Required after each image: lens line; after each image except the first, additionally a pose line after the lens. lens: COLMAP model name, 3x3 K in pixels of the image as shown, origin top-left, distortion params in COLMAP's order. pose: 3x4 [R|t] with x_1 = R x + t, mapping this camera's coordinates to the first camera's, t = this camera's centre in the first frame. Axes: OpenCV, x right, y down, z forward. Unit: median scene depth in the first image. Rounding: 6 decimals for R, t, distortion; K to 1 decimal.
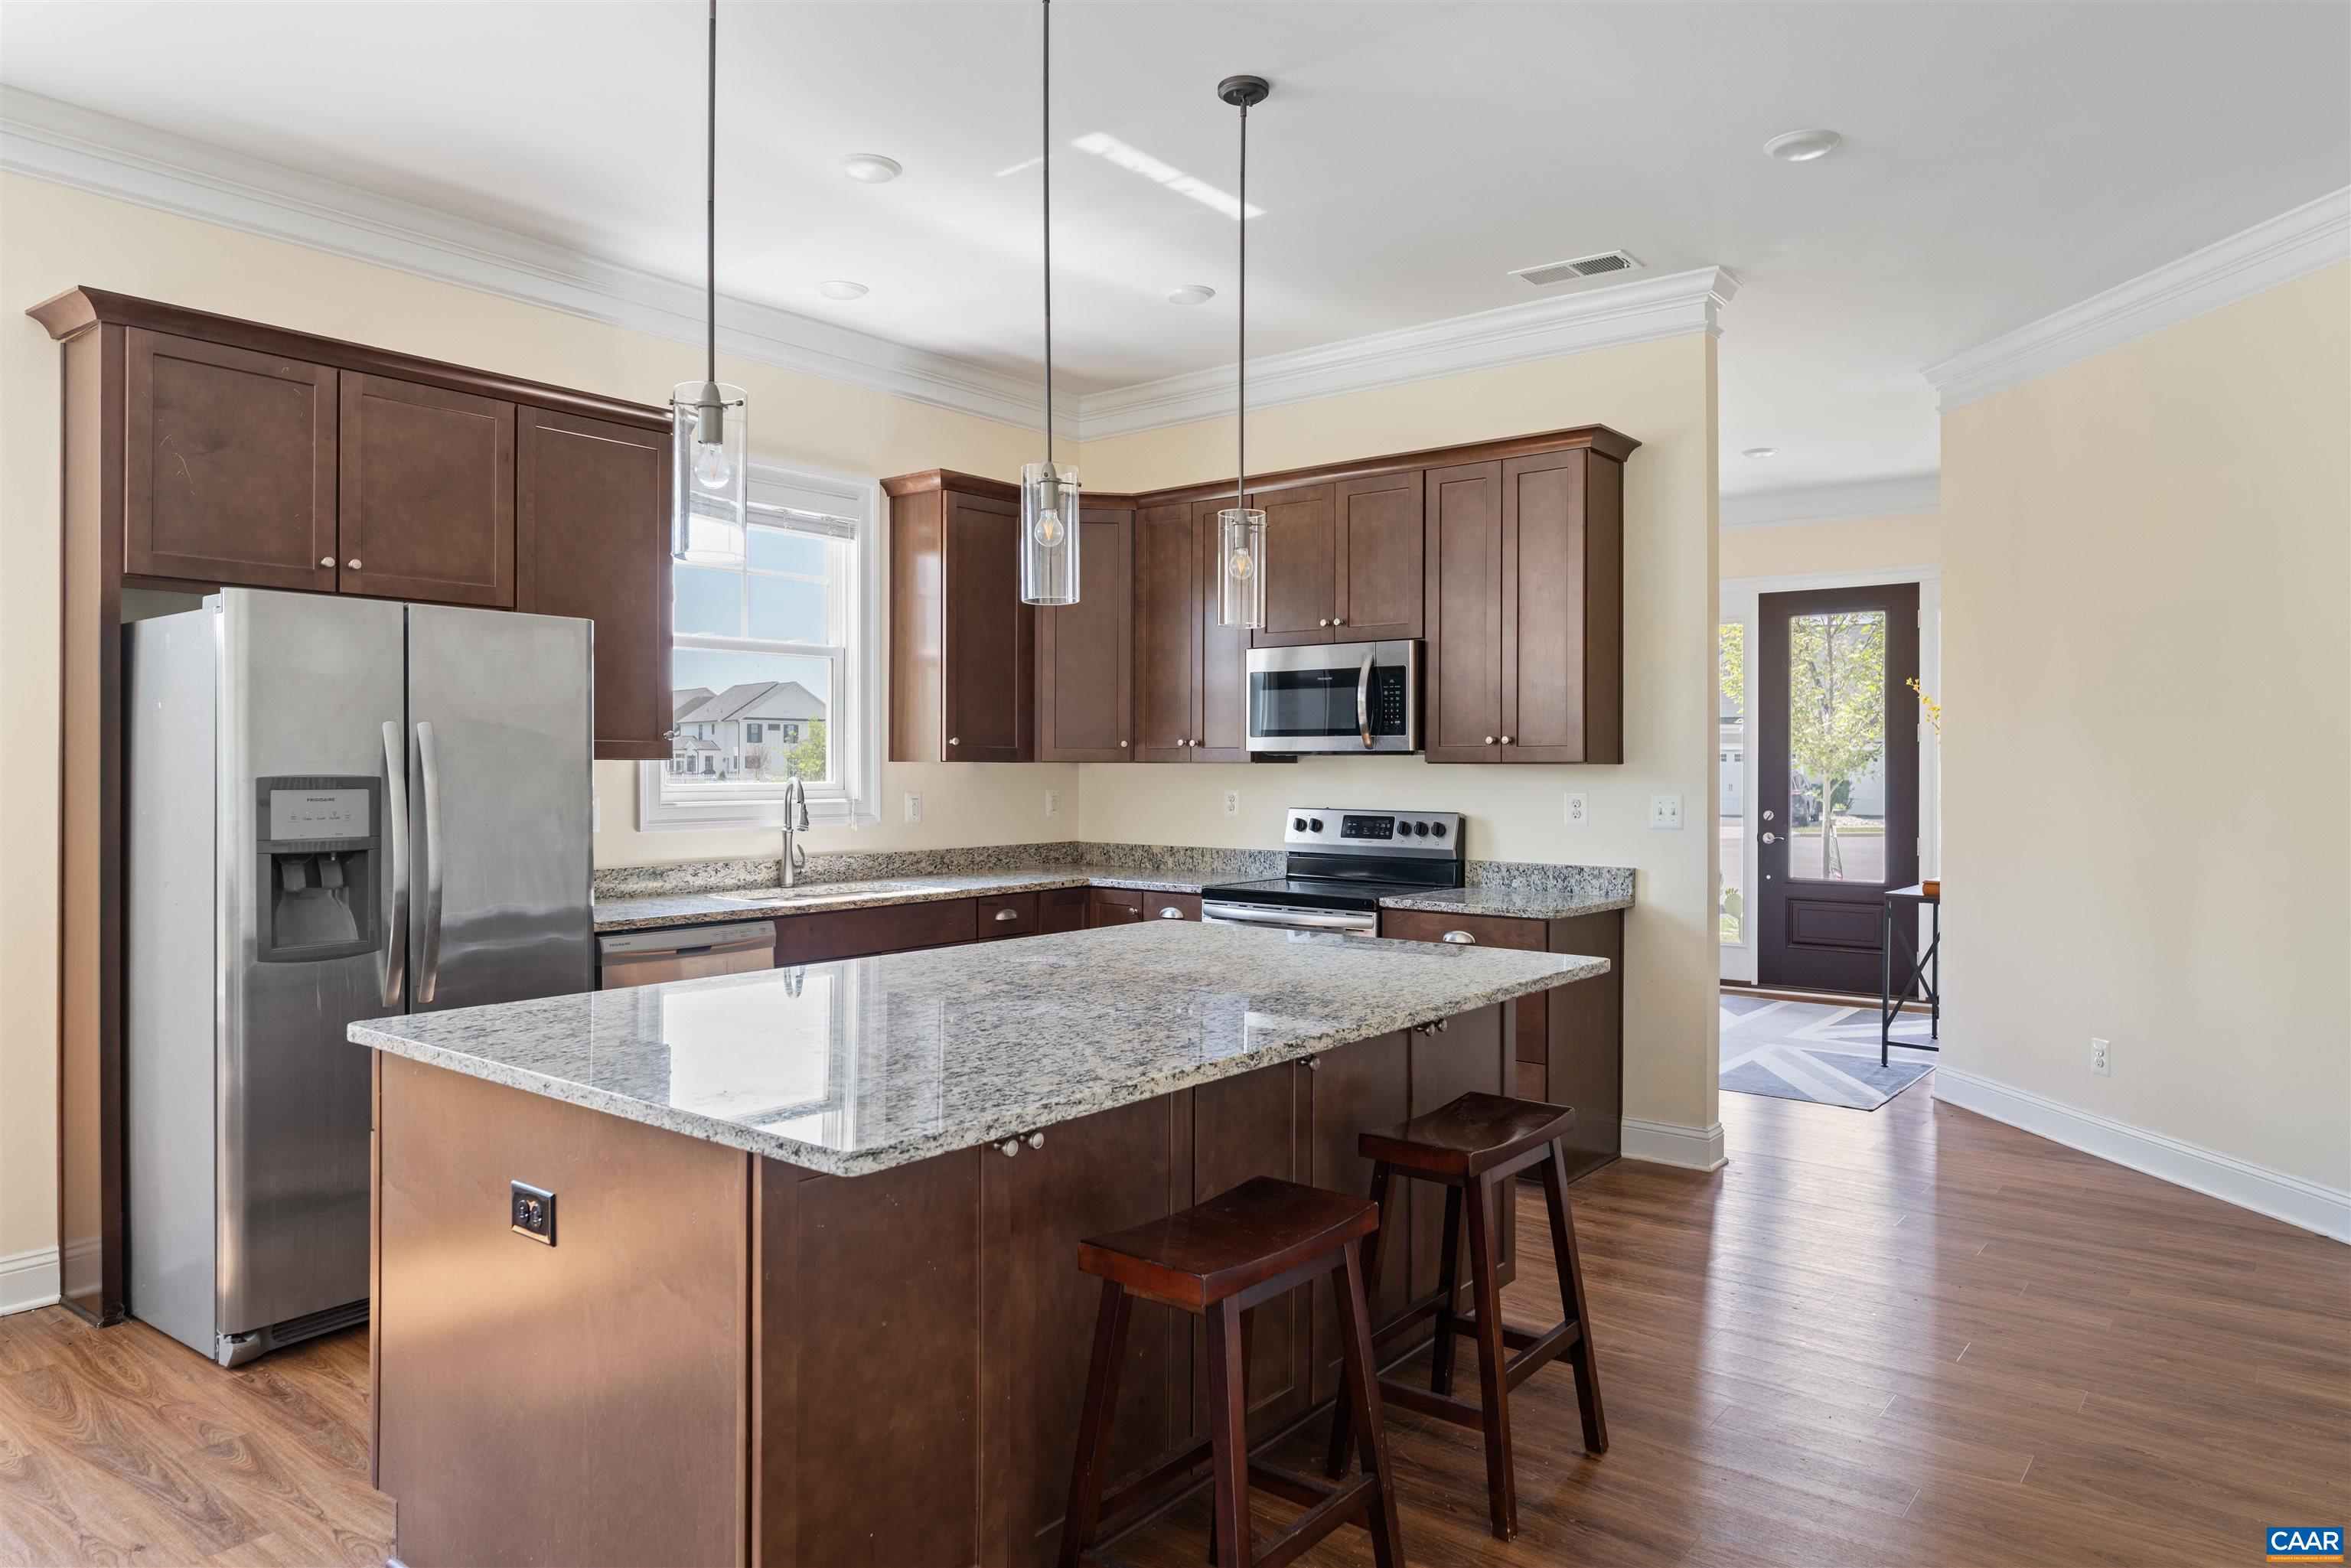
lens RADIAL K [[1457.9, 0, 1183.3], [0, 1457.9, 758.7], [0, 0, 1]] dist [-0.024992, -0.000614]
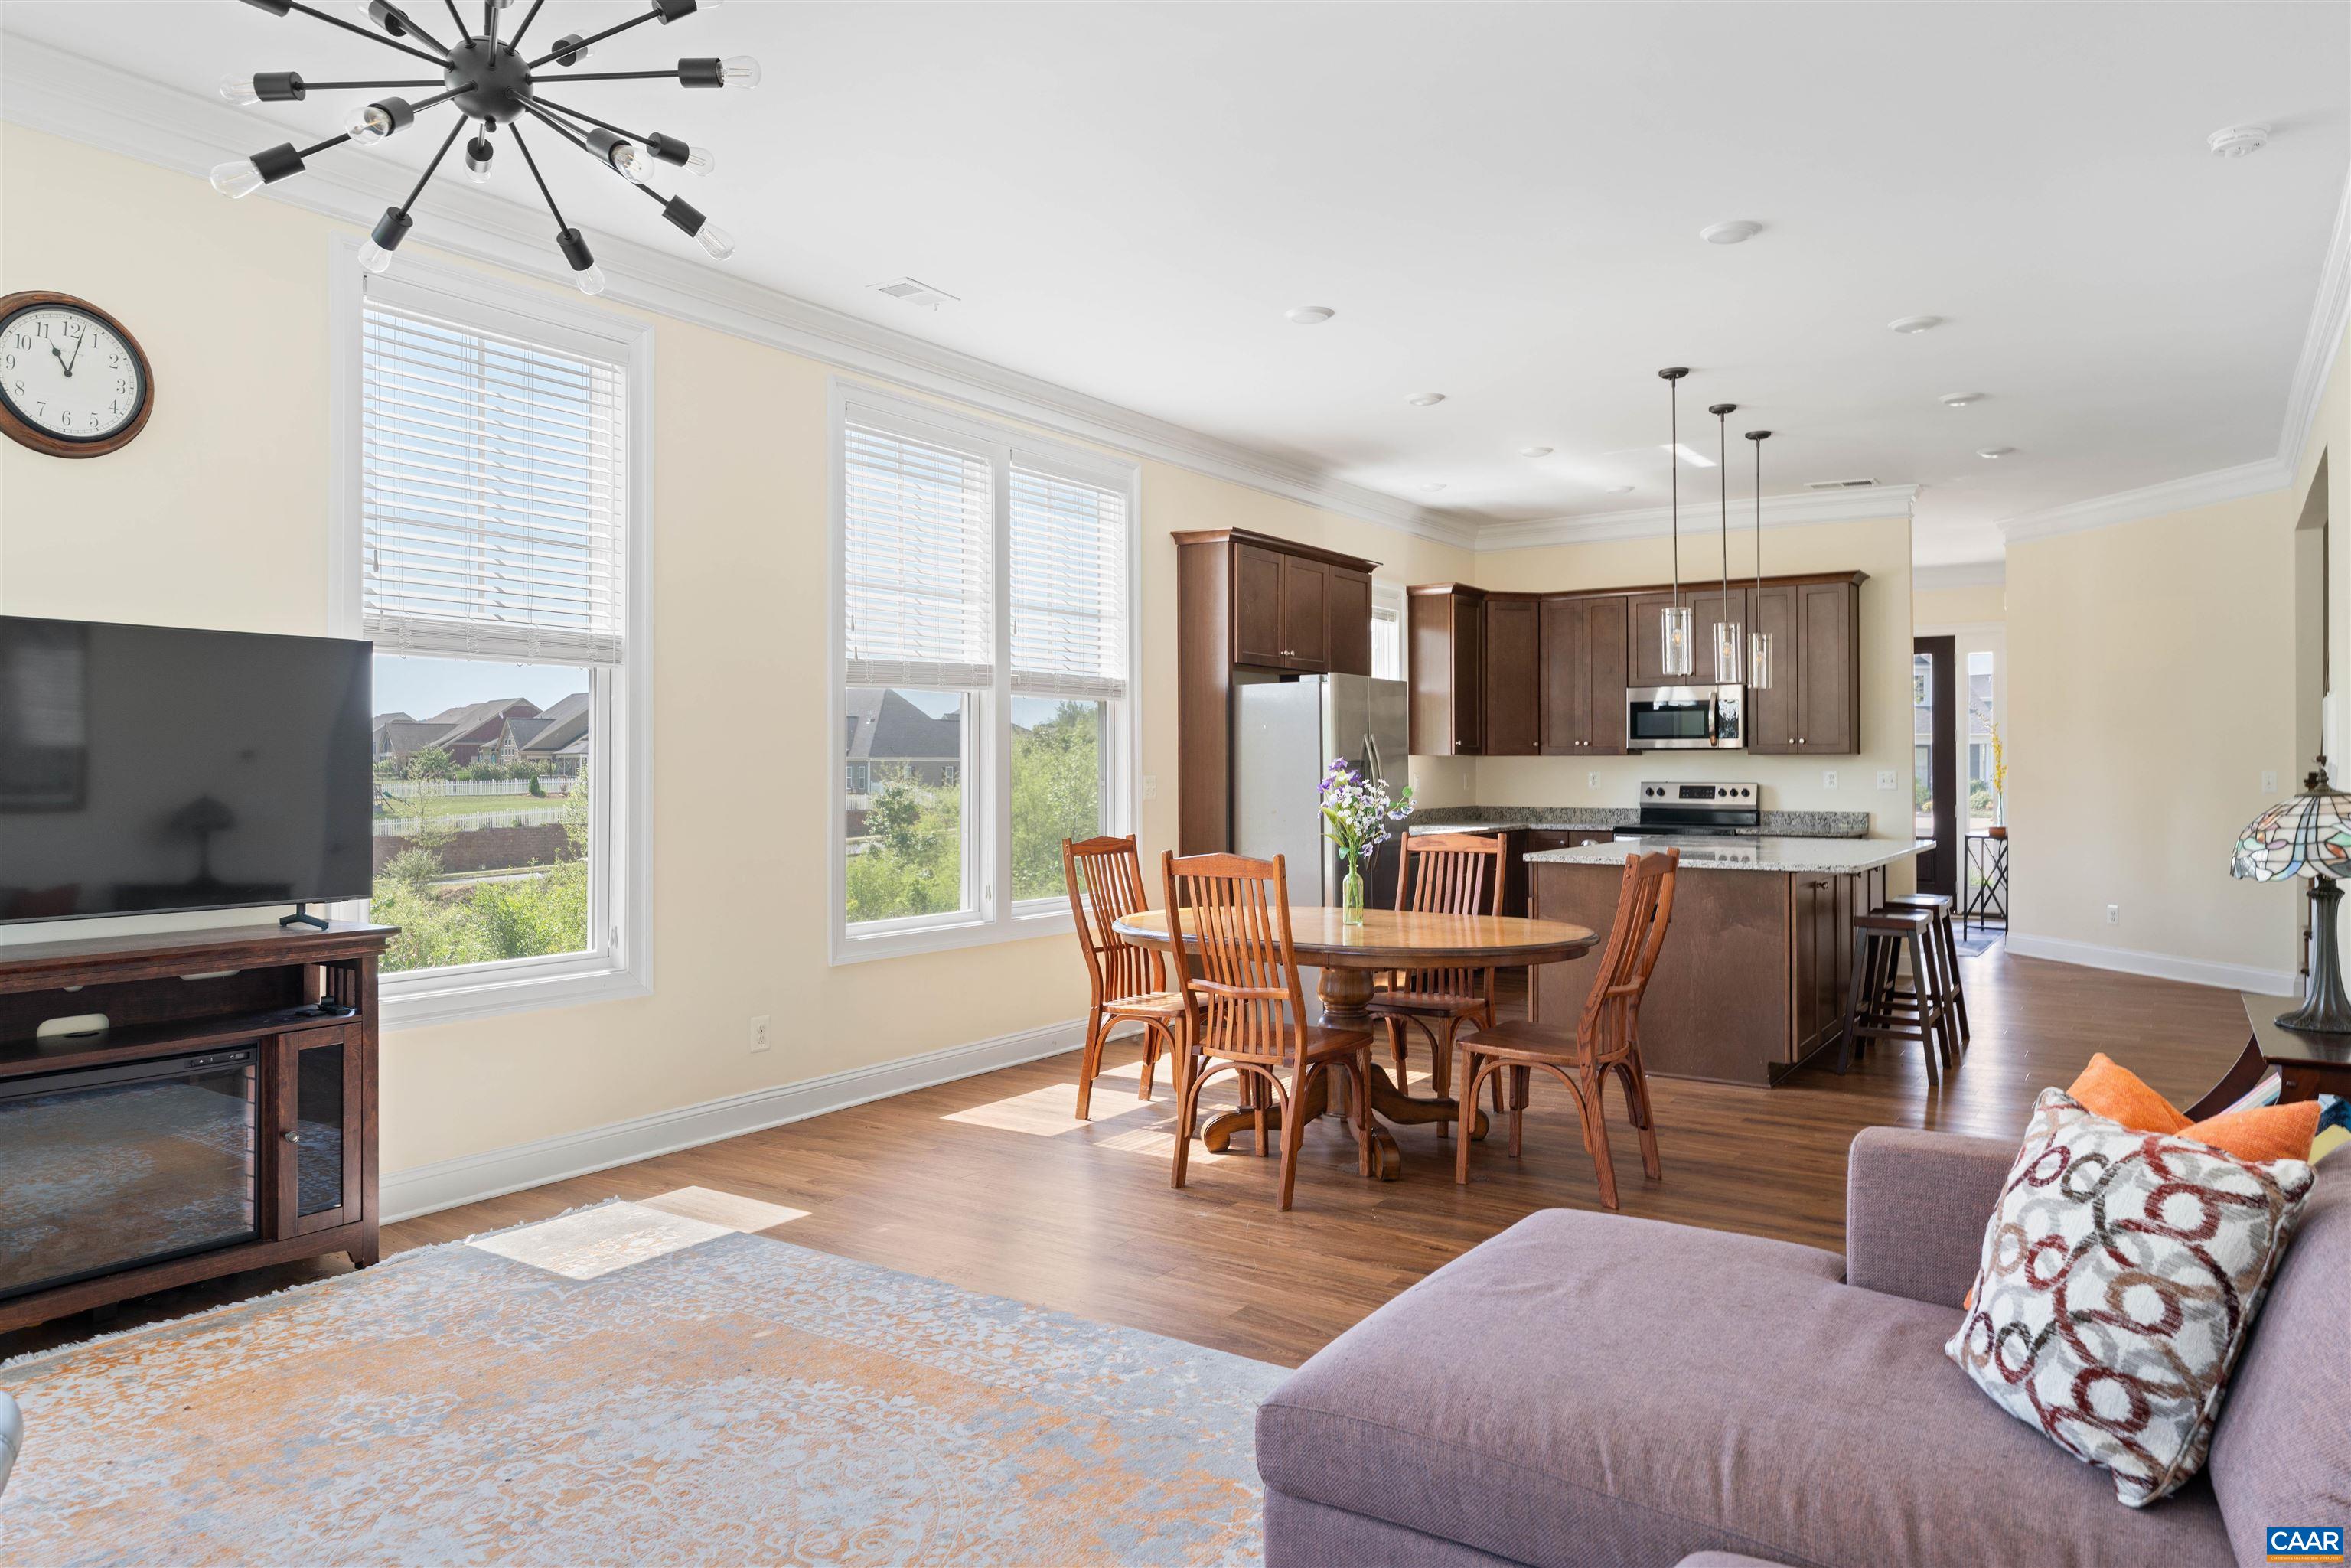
lens RADIAL K [[1483.3, 0, 1175.5], [0, 1483.3, 784.0], [0, 0, 1]] dist [0.001726, -0.000464]
pose [[0.997832, -0.004669, 0.065644, -0.622755], [0.003764, 0.999896, 0.013894, 0.010977], [-0.065702, -0.013617, 0.997746, -0.729456]]
